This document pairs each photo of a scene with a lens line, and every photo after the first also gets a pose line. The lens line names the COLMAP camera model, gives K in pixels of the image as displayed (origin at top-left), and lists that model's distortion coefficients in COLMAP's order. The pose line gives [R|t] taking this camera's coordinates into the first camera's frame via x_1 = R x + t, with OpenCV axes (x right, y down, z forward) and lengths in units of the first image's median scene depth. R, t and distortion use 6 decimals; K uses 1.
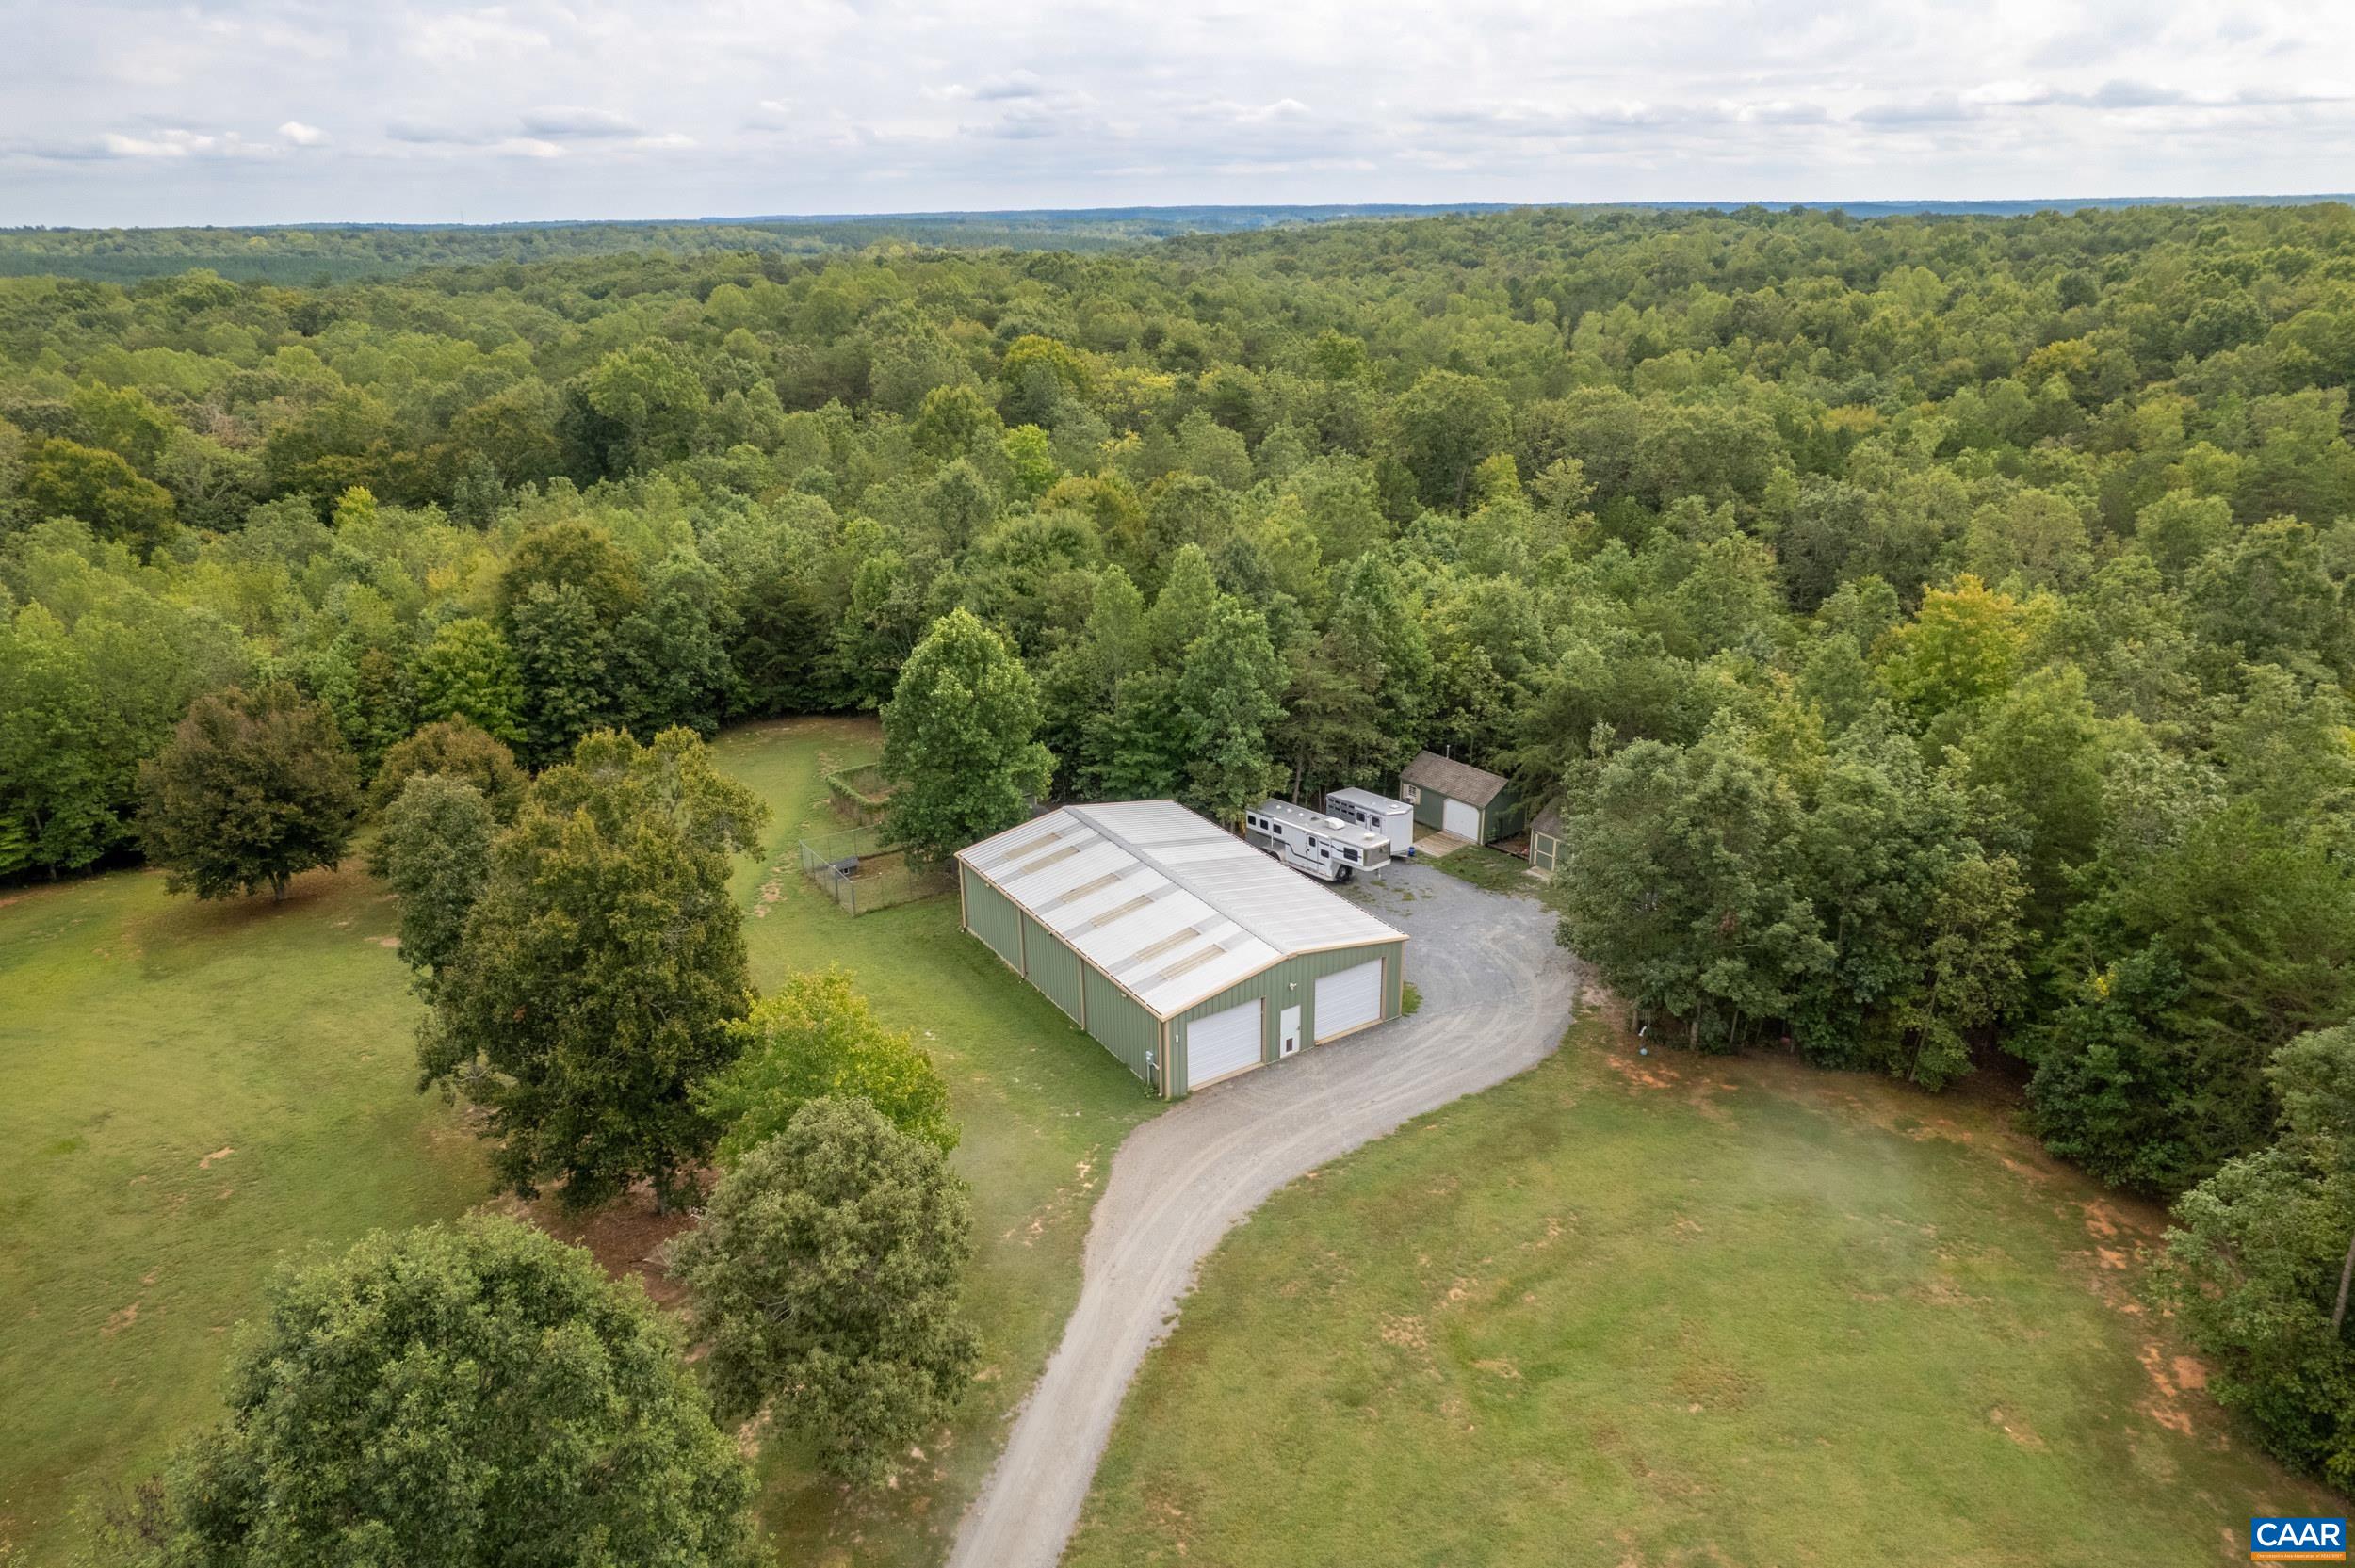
lens RADIAL K [[1514.9, 0, 1164.6], [0, 1514.9, 774.6], [0, 0, 1]] dist [-0.082509, 0.065964]
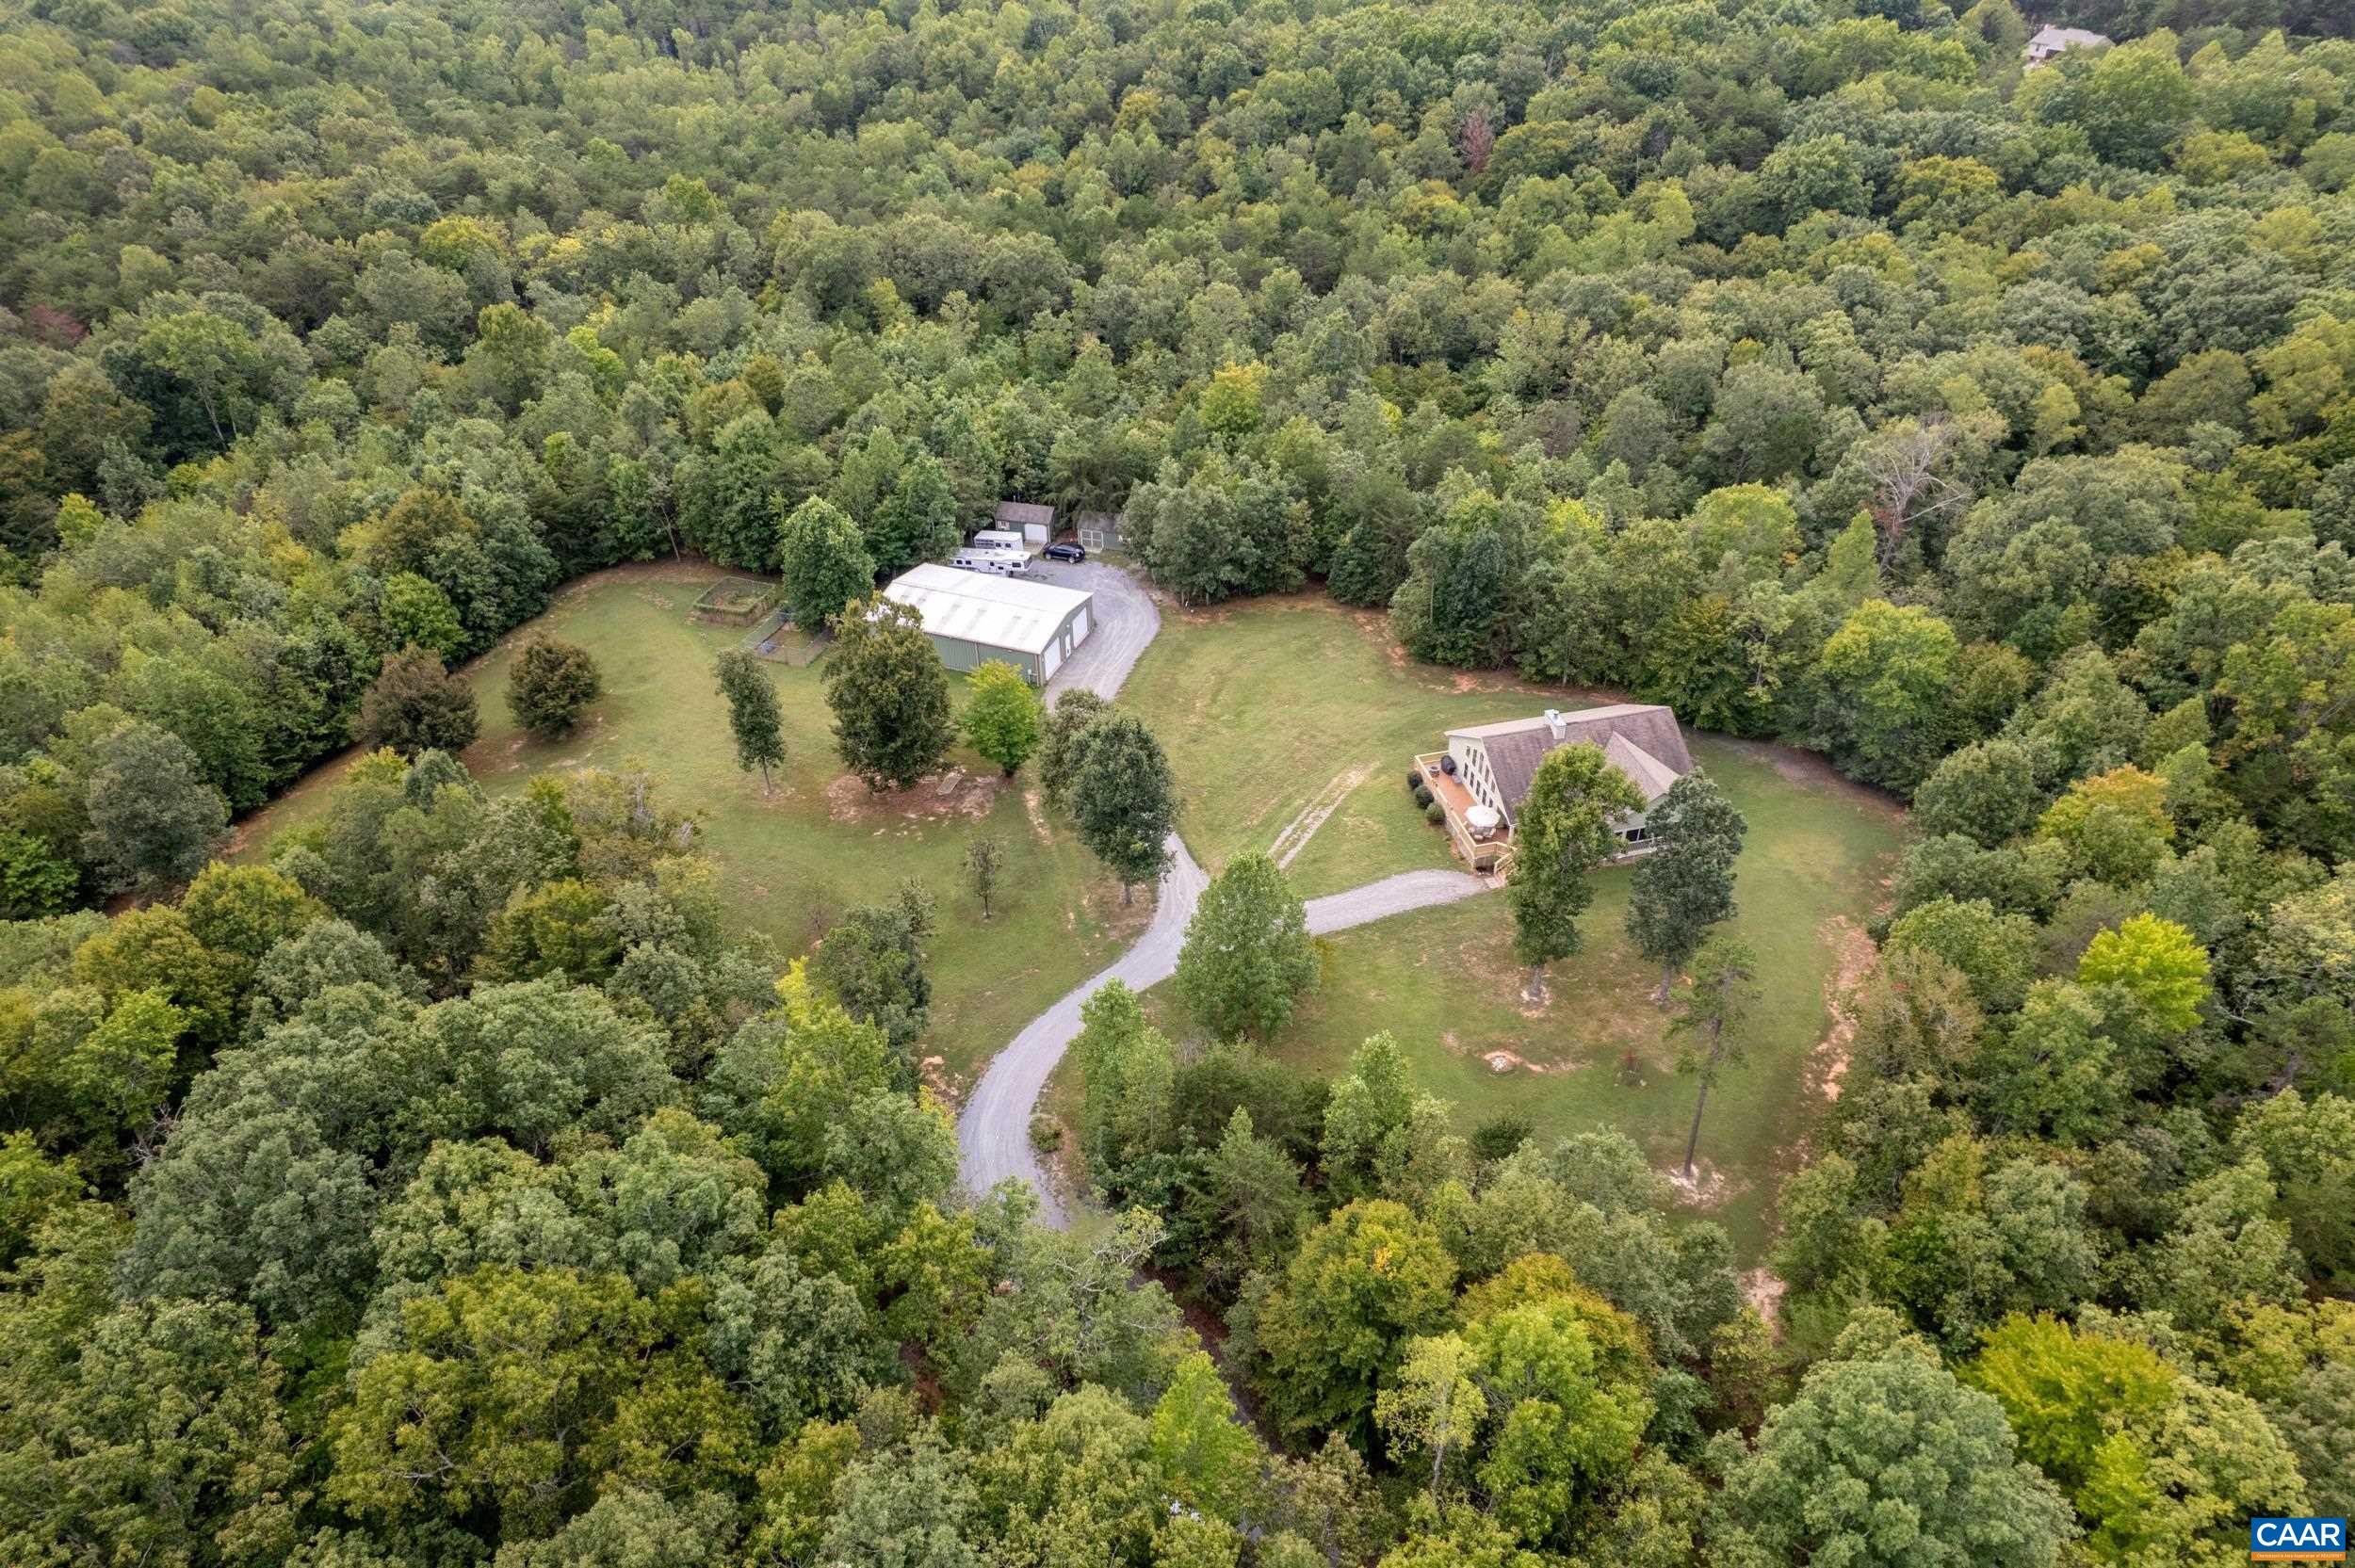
lens RADIAL K [[1514.9, 0, 1164.6], [0, 1514.9, 774.6], [0, 0, 1]] dist [-0.082509, 0.065964]
pose [[0.813080, -0.338285, 0.473776, -1.089927], [0.215254, 0.930860, 0.295238, -0.341227], [-0.540893, -0.138070, 0.829681, -1.188509]]
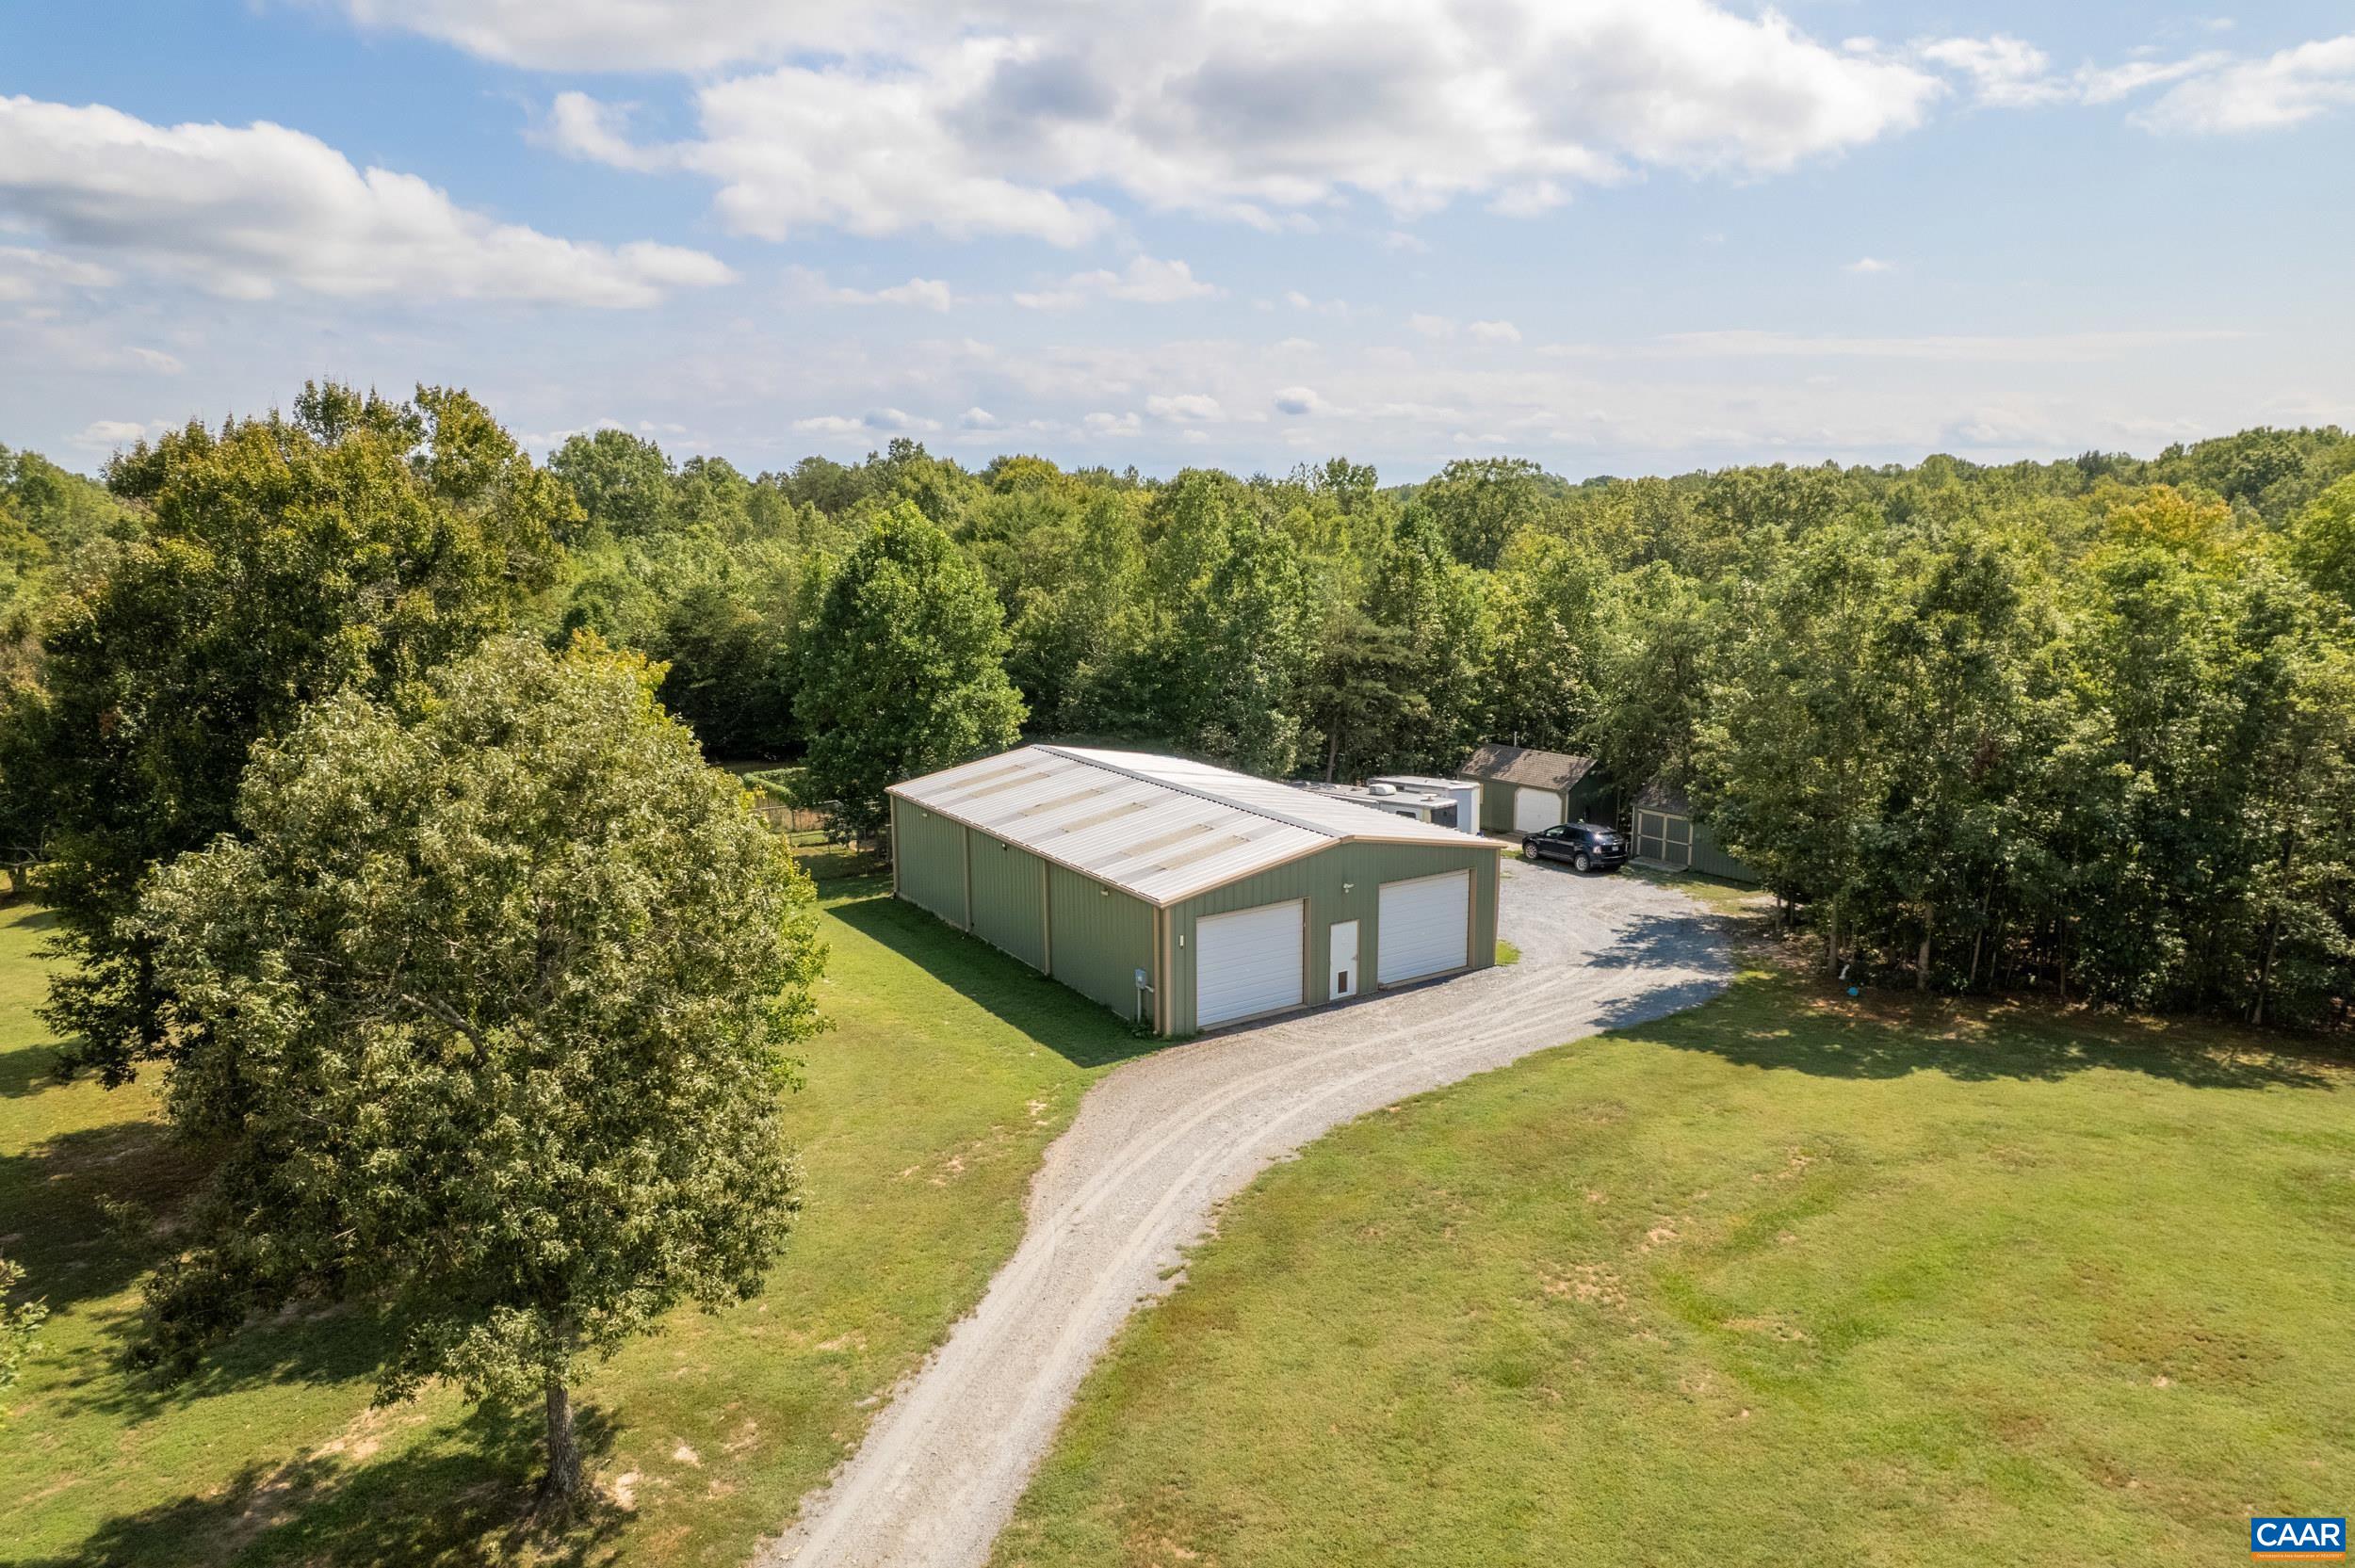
lens RADIAL K [[1514.9, 0, 1164.6], [0, 1514.9, 774.6], [0, 0, 1]] dist [-0.082509, 0.065964]
pose [[0.999943, 0.010323, 0.002545, -0.002059], [-0.009707, 0.984039, -0.177686, 0.236542], [-0.004339, 0.177651, 0.984084, 0.339358]]
